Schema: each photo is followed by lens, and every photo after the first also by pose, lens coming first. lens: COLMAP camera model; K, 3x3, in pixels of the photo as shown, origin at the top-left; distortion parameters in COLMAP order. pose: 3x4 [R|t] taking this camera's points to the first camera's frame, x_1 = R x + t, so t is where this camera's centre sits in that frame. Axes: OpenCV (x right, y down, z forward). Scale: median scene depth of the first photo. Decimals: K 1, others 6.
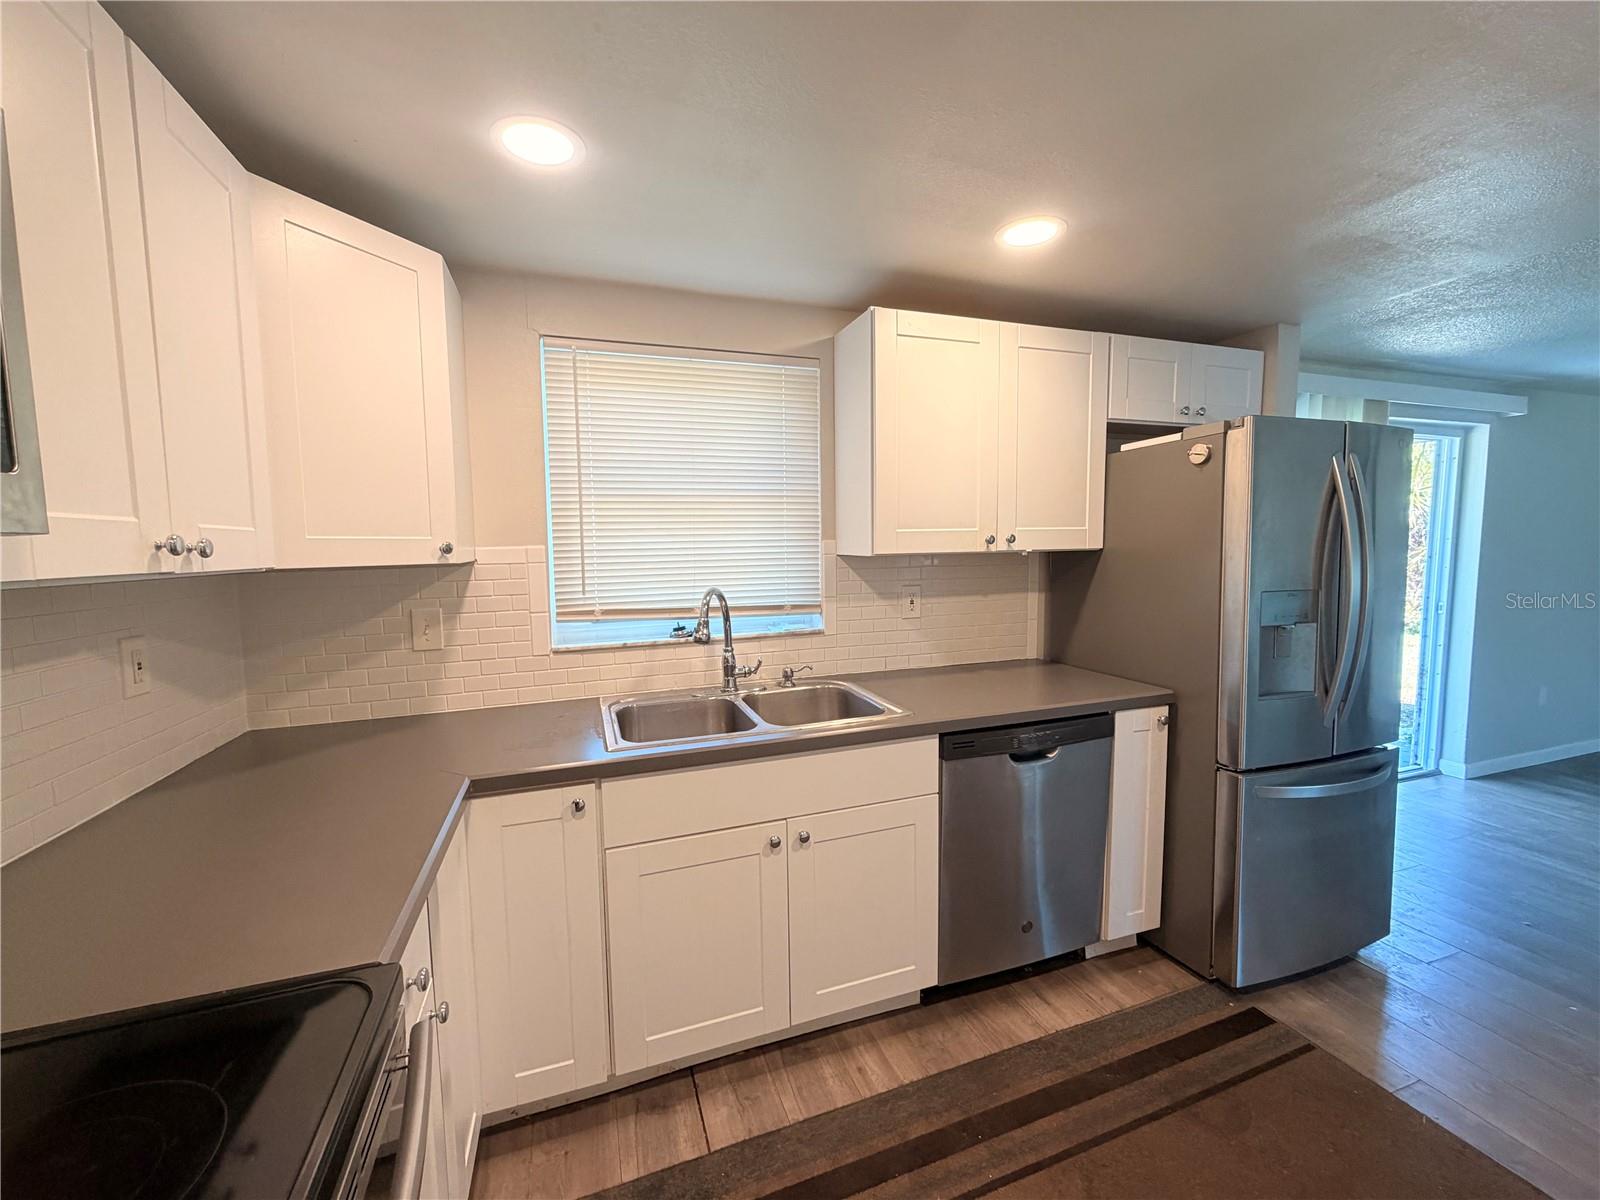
lens RADIAL K [[637.4, 0, 795.6], [0, 637.4, 605.2], [0, 0, 1]] dist [-0.003337, 0.000140]
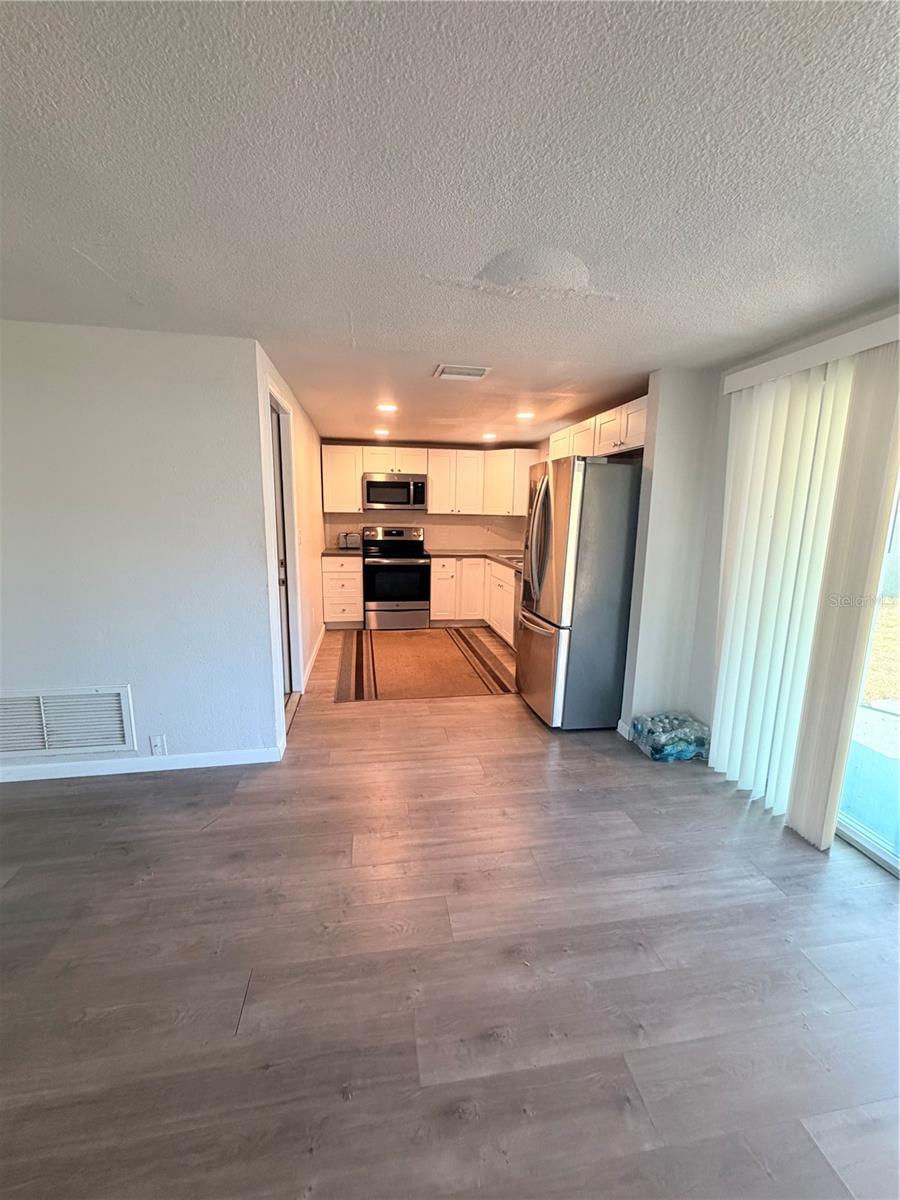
lens RADIAL K [[478.1, 0, 448.8], [0, 478.1, 594.0], [0, 0, 1]] dist [-0.003337, 0.000140]
pose [[-0.167170, 0.183802, -0.968644, 2.732103], [-0.107665, 0.973190, 0.203245, -0.147636], [0.980032, 0.138266, -0.142899, 1.013247]]
